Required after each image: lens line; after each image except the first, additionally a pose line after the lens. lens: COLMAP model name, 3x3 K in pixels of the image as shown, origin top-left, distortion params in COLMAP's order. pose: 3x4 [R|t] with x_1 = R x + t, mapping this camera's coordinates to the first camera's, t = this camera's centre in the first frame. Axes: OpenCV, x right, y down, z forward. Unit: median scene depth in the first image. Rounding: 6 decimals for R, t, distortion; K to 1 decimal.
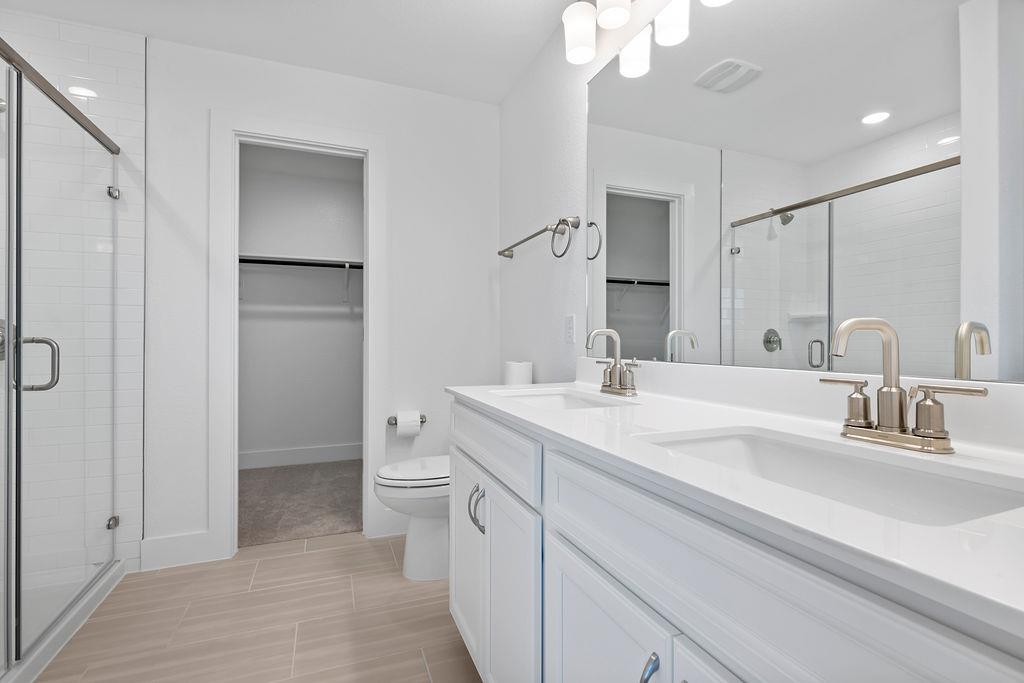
lens RADIAL K [[468.4, 0, 508.6], [0, 468.4, 334.1], [0, 0, 1]] dist [-0.005153, 0.000881]
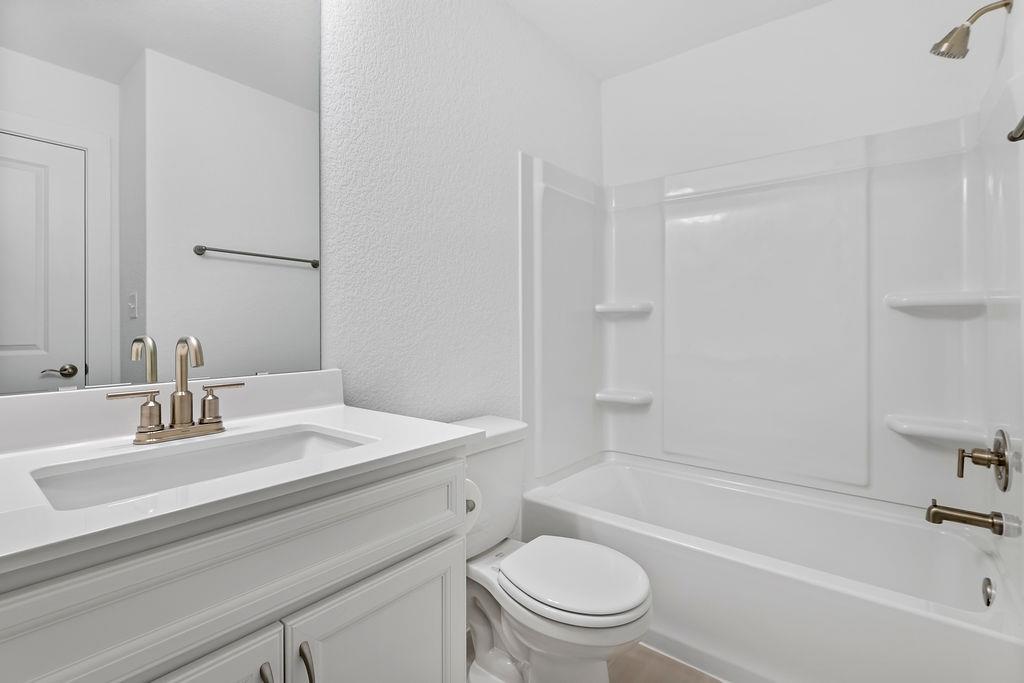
lens RADIAL K [[468.4, 0, 508.6], [0, 468.4, 334.1], [0, 0, 1]] dist [-0.005153, 0.000881]
pose [[-0.498016, -0.007572, 0.867135, -0.647975], [0.002447, 0.999946, 0.010137, -0.045187], [-0.867165, 0.007171, -0.497970, 0.839403]]
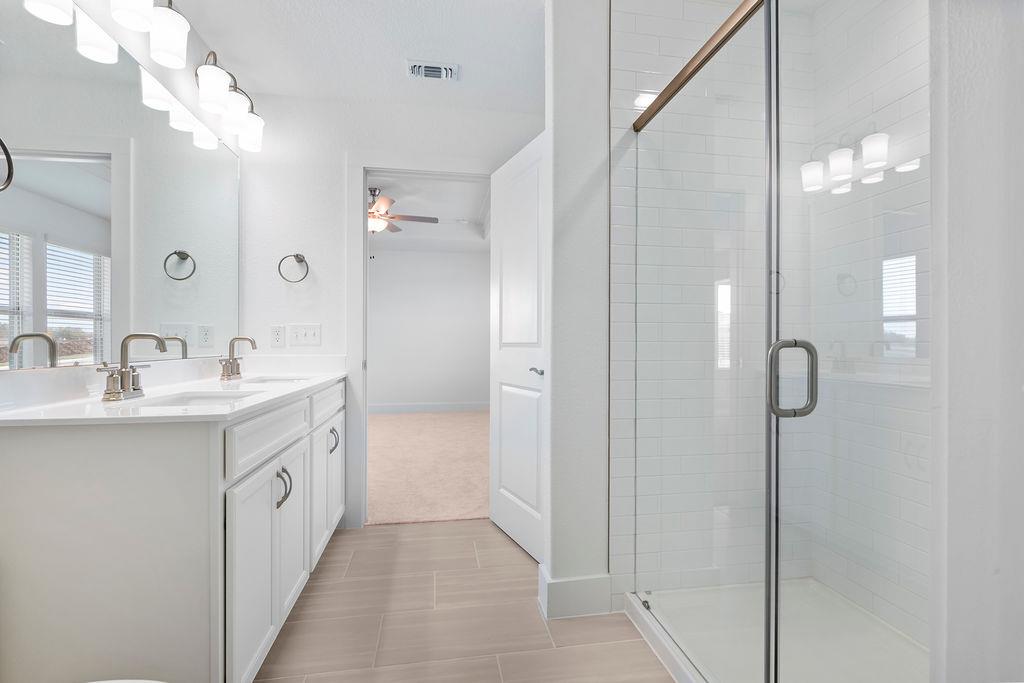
lens RADIAL K [[468.4, 0, 508.6], [0, 468.4, 334.1], [0, 0, 1]] dist [-0.005153, 0.000881]
pose [[-0.981938, 0.002195, 0.189190, -1.027948], [-0.006141, 0.999036, -0.043468, 0.045625], [-0.189103, -0.043845, -0.980978, 2.484840]]
